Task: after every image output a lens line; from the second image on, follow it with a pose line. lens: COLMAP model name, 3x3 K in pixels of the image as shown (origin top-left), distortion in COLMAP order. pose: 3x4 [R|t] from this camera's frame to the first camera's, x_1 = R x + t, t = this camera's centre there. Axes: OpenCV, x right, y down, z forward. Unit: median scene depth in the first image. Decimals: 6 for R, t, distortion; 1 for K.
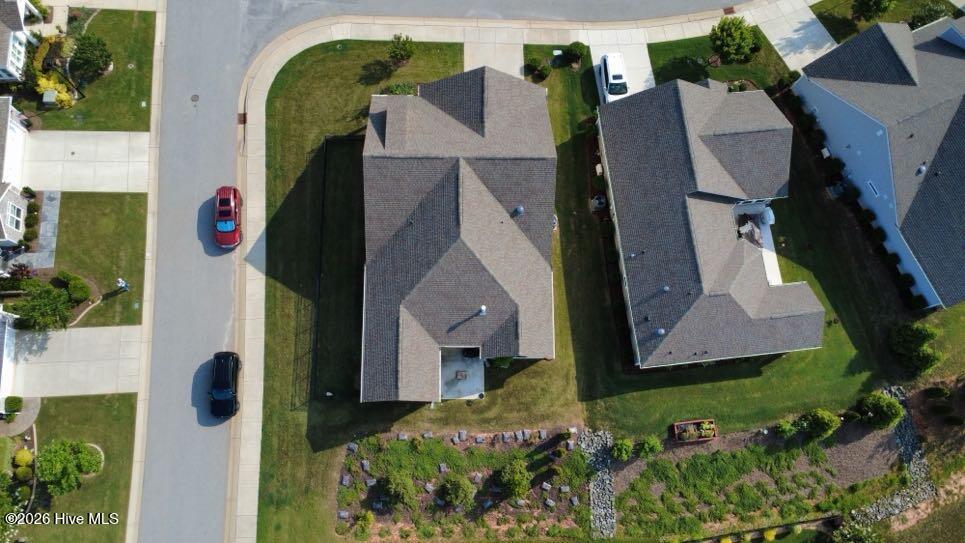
lens RADIAL K [[721.3, 0, 478.5], [0, 721.3, 273.5], [0, 0, 1]] dist [0.007200, 0.006089]
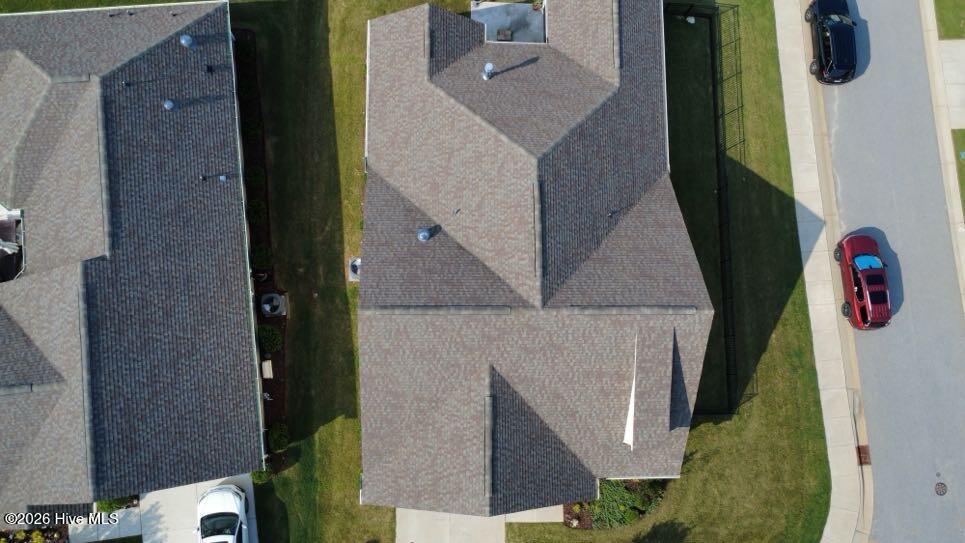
lens RADIAL K [[721.3, 0, 478.5], [0, 721.3, 273.5], [0, 0, 1]] dist [0.007200, 0.006089]
pose [[-0.991082, -0.016771, -0.132197, 0.087482], [-0.031442, -0.934606, 0.354291, -0.309511], [-0.129494, 0.355288, 0.925744, 0.471740]]
